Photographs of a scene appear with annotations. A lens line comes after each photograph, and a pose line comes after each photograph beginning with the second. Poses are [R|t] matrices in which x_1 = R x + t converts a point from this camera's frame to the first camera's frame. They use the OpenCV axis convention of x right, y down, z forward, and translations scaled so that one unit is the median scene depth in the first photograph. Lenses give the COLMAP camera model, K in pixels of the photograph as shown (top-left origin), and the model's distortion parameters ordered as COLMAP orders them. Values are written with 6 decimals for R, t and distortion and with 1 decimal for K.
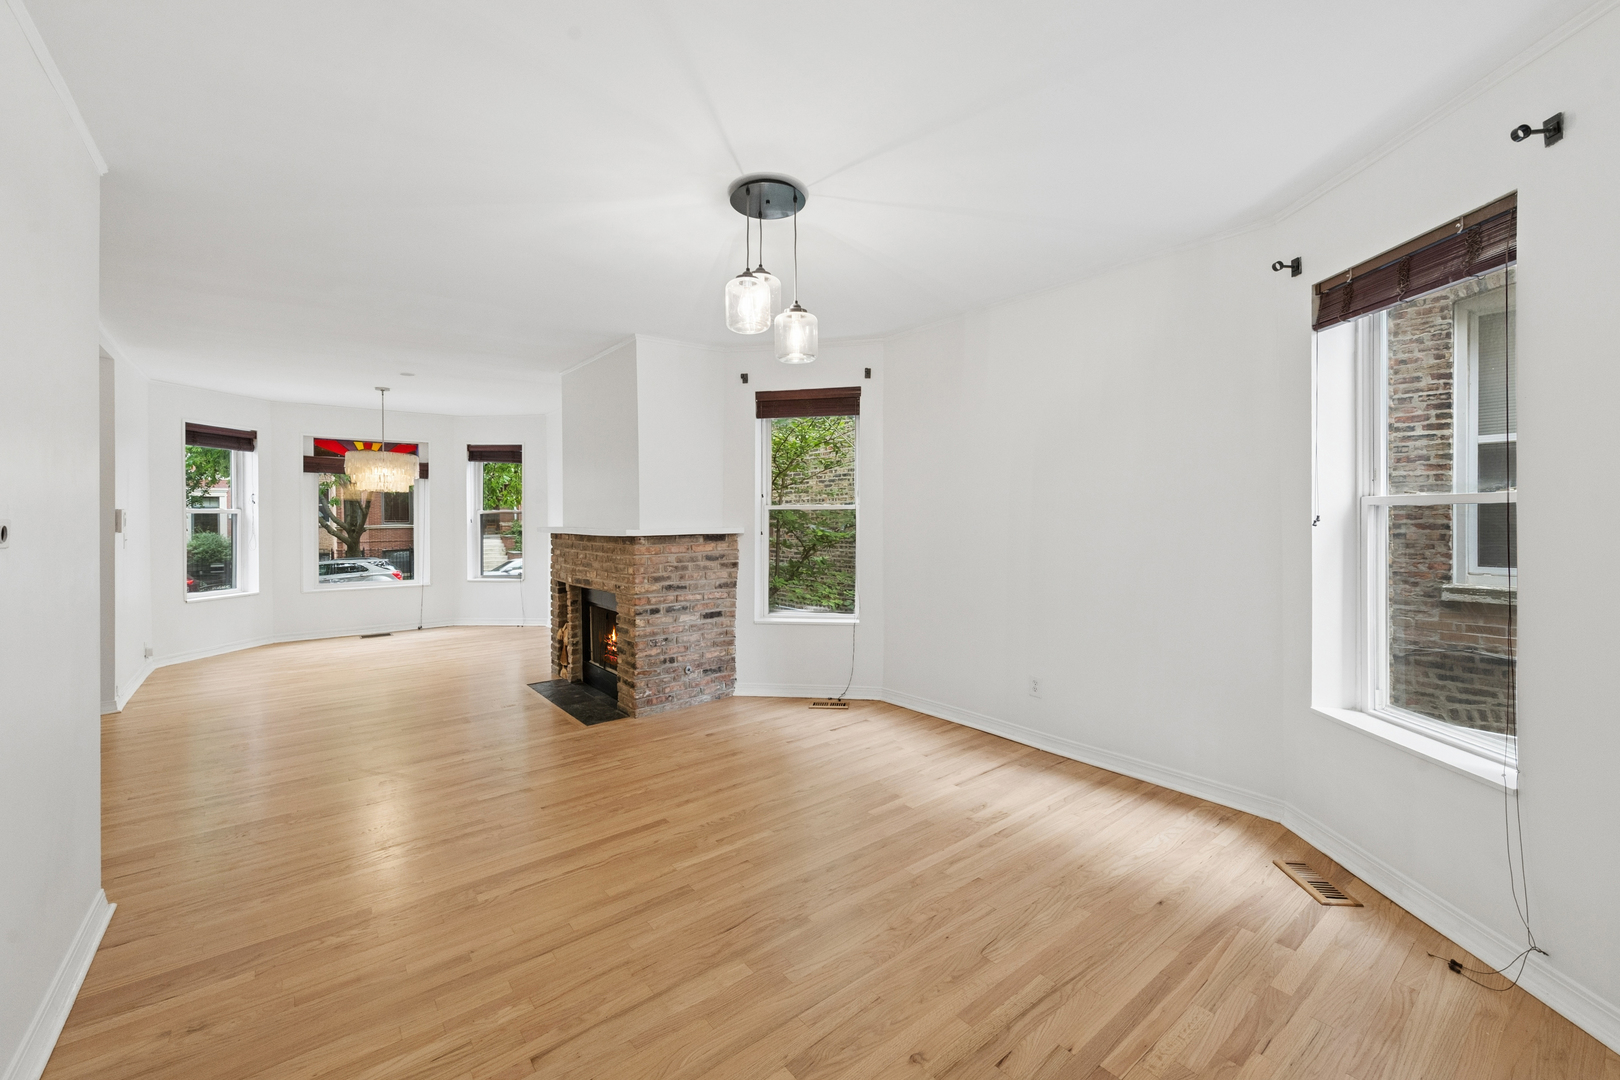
lens RADIAL K [[654.1, 0, 814.8], [0, 654.1, 520.2], [0, 0, 1]] dist [0.011681, -0.000567]
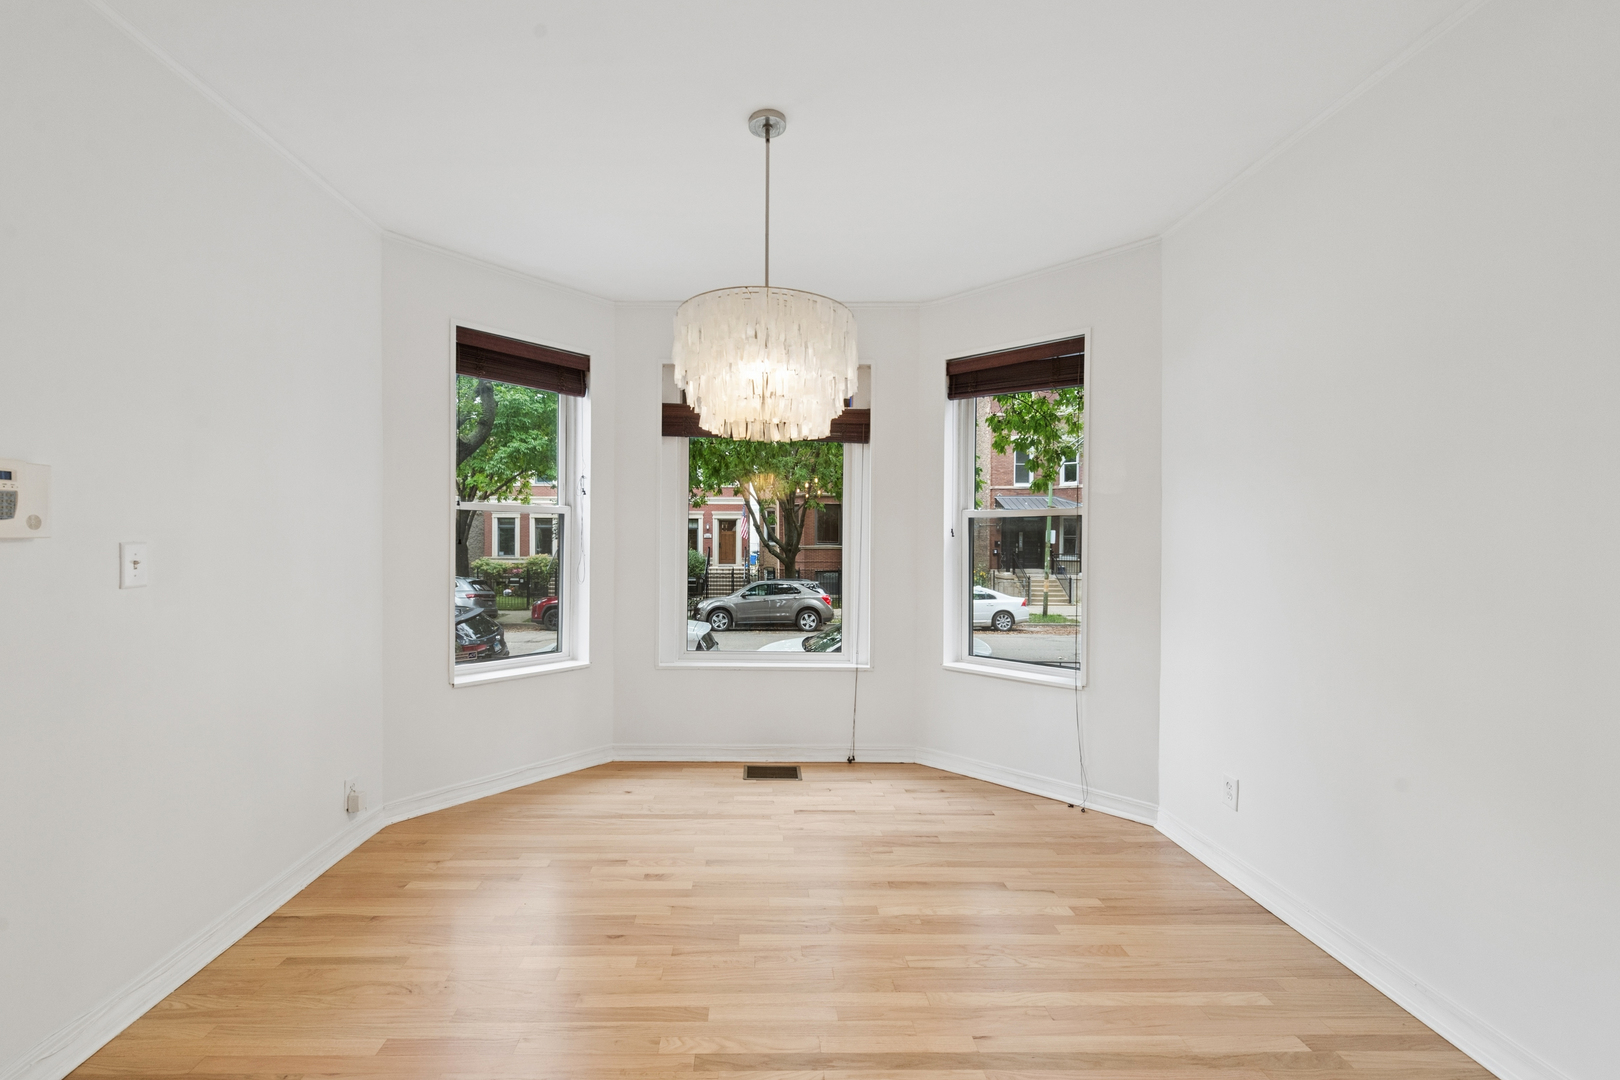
lens RADIAL K [[654.1, 0, 781.3], [0, 654.1, 538.2], [0, 0, 1]] dist [0.011681, -0.000567]
pose [[0.801399, 0.007065, -0.598089, -0.366088], [-0.013320, 0.999893, -0.006036, 0.009775], [0.597982, 0.012804, 0.801407, 0.600307]]
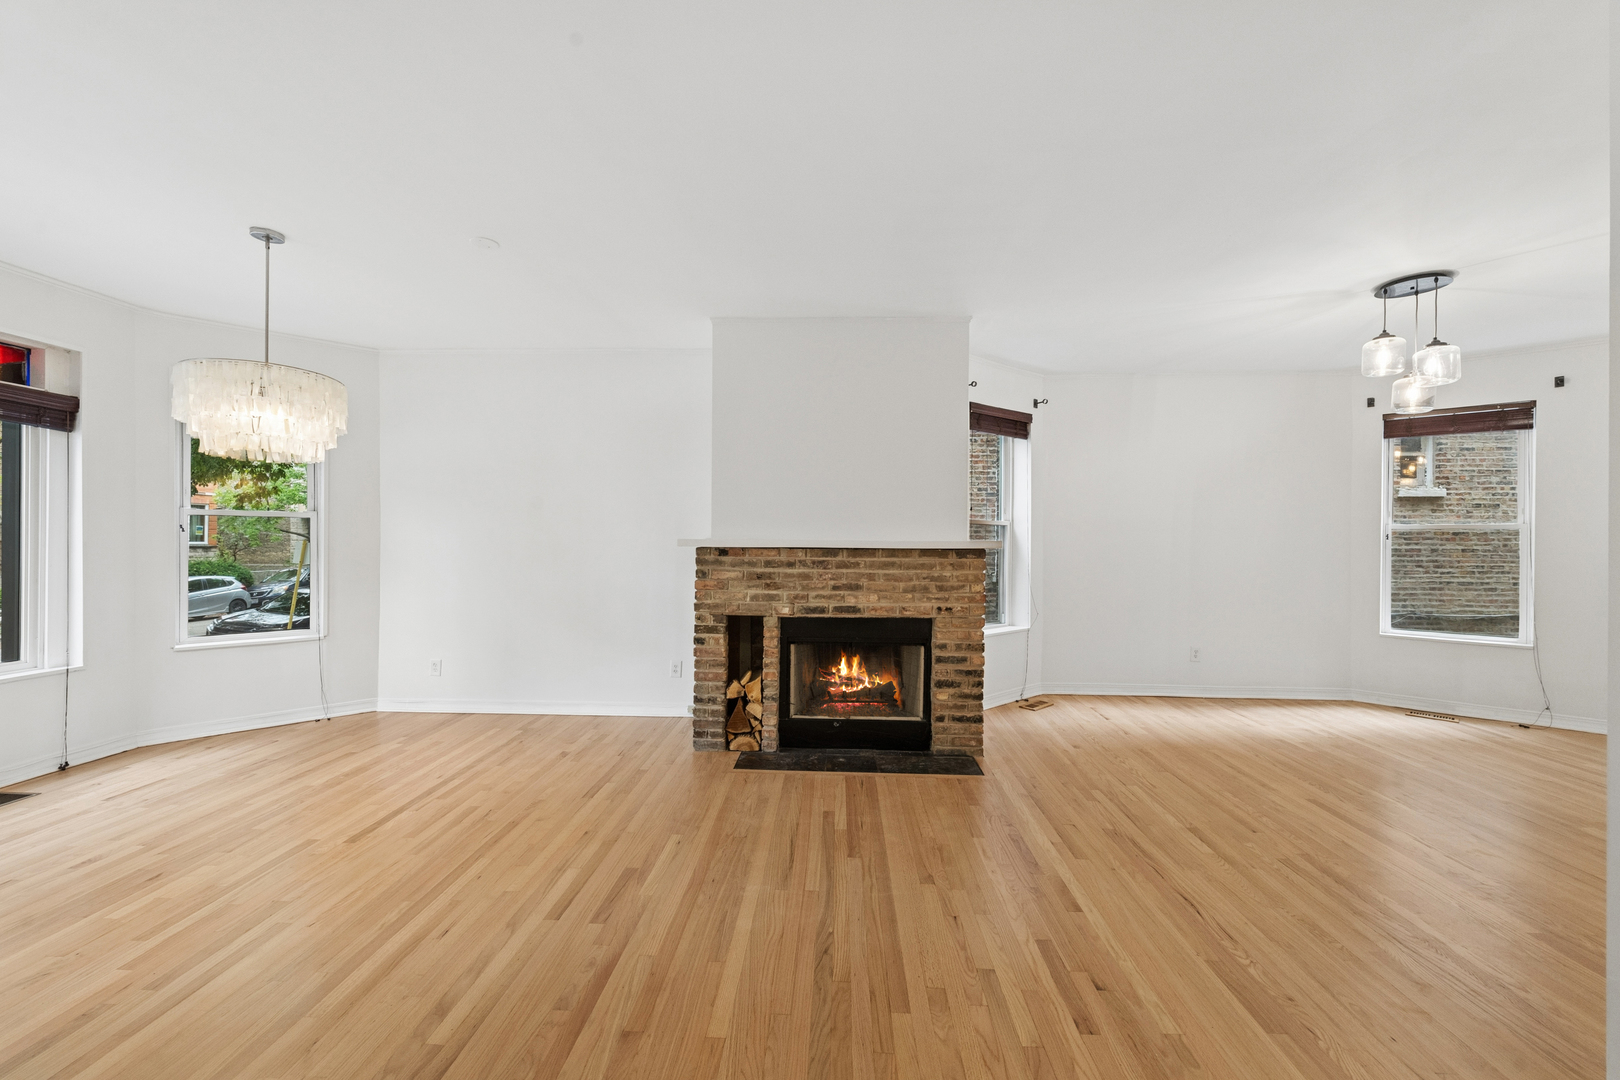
lens RADIAL K [[654.1, 0, 792.8], [0, 654.1, 535.3], [0, 0, 1]] dist [0.011681, -0.000567]
pose [[0.666736, 0.012474, 0.745190, -0.616293], [-0.007520, 0.999922, -0.010010, 0.009337], [-0.745256, 0.001070, 0.666777, 0.337168]]
